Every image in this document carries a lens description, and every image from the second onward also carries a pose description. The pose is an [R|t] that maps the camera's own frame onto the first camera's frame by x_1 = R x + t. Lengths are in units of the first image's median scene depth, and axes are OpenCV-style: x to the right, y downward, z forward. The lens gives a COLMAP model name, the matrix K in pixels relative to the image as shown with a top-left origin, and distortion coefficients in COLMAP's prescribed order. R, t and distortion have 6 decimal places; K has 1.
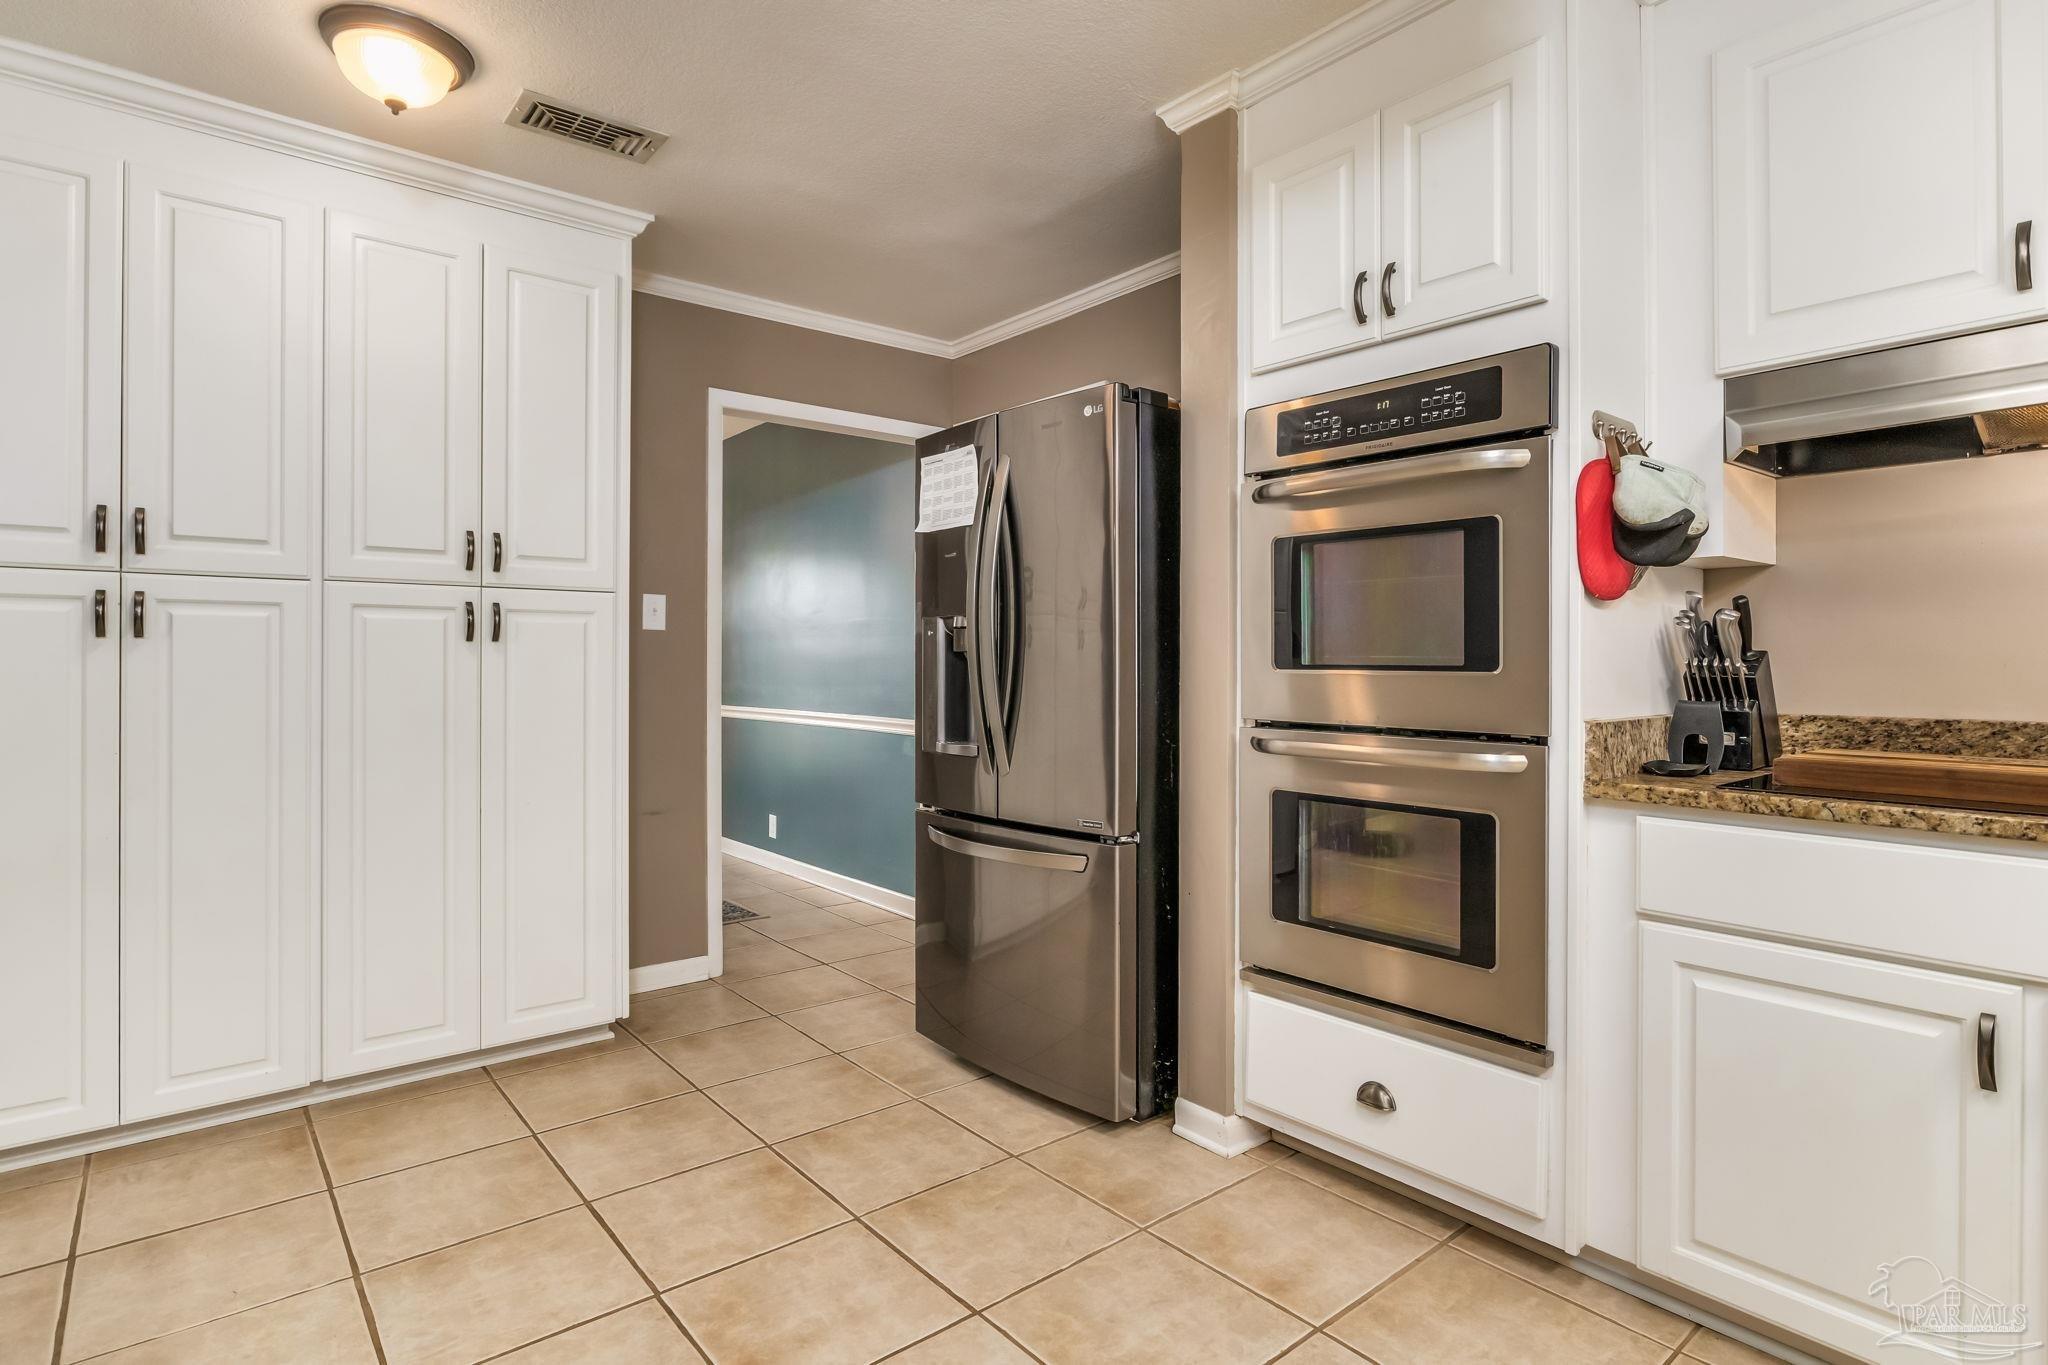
lens RADIAL K [[1051.9, 0, 1054.8], [0, 1051.9, 662.9], [0, 0, 1]] dist [0.002198, 0.000286]
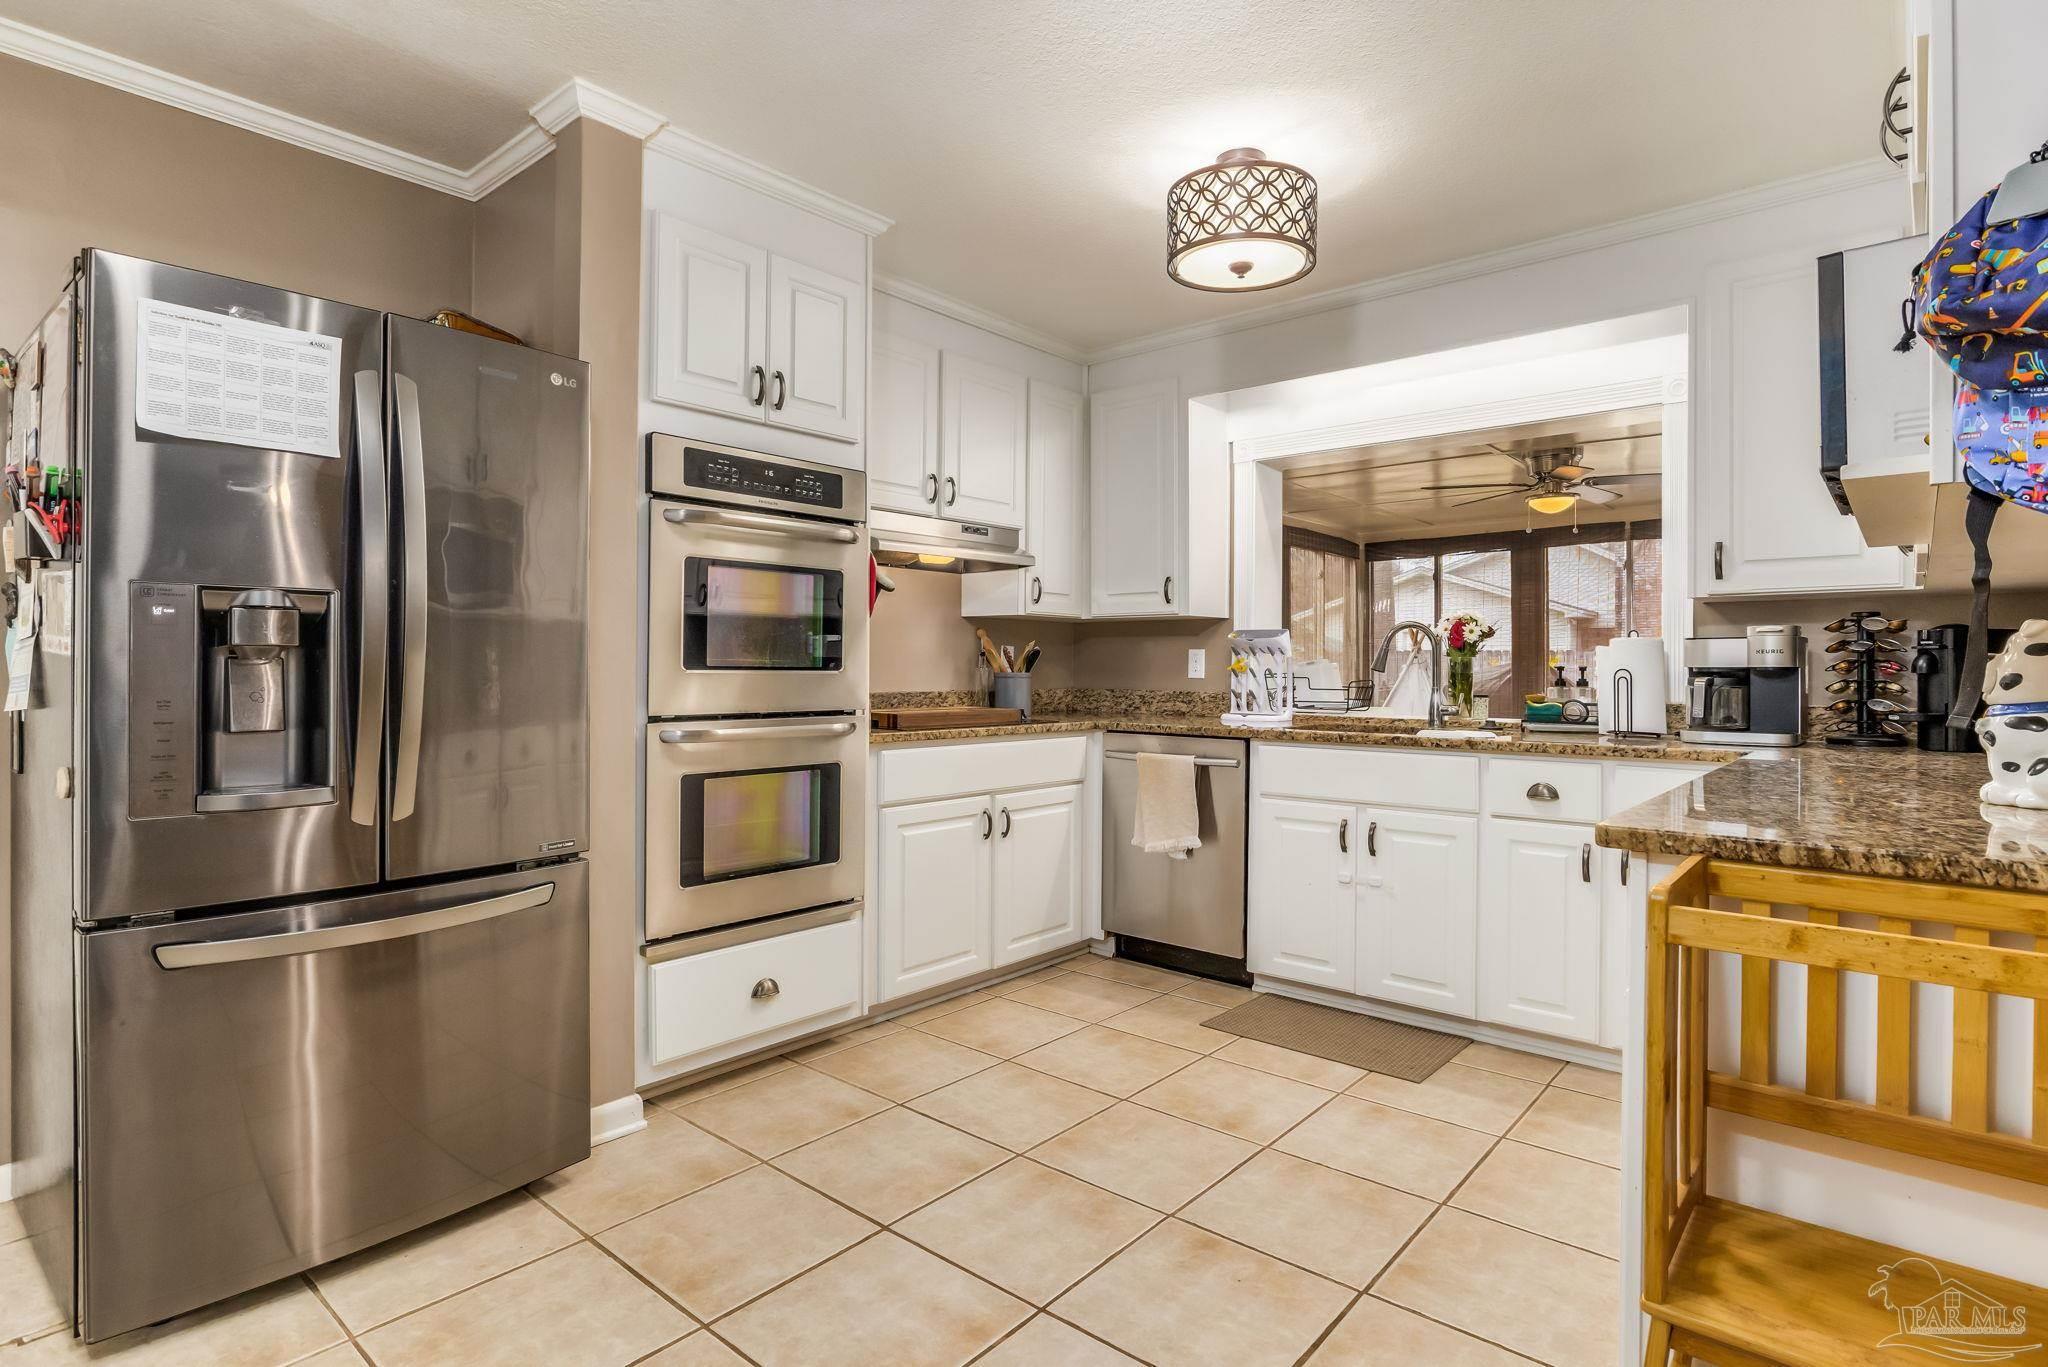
lens RADIAL K [[1051.9, 0, 1022.4], [0, 1051.9, 671.8], [0, 0, 1]] dist [0.002198, 0.000286]
pose [[-0.148403, -0.010875, 0.988867, -1.055181], [-0.007542, 0.999923, 0.009865, -0.007220], [-0.988898, -0.005994, -0.148474, 0.873769]]
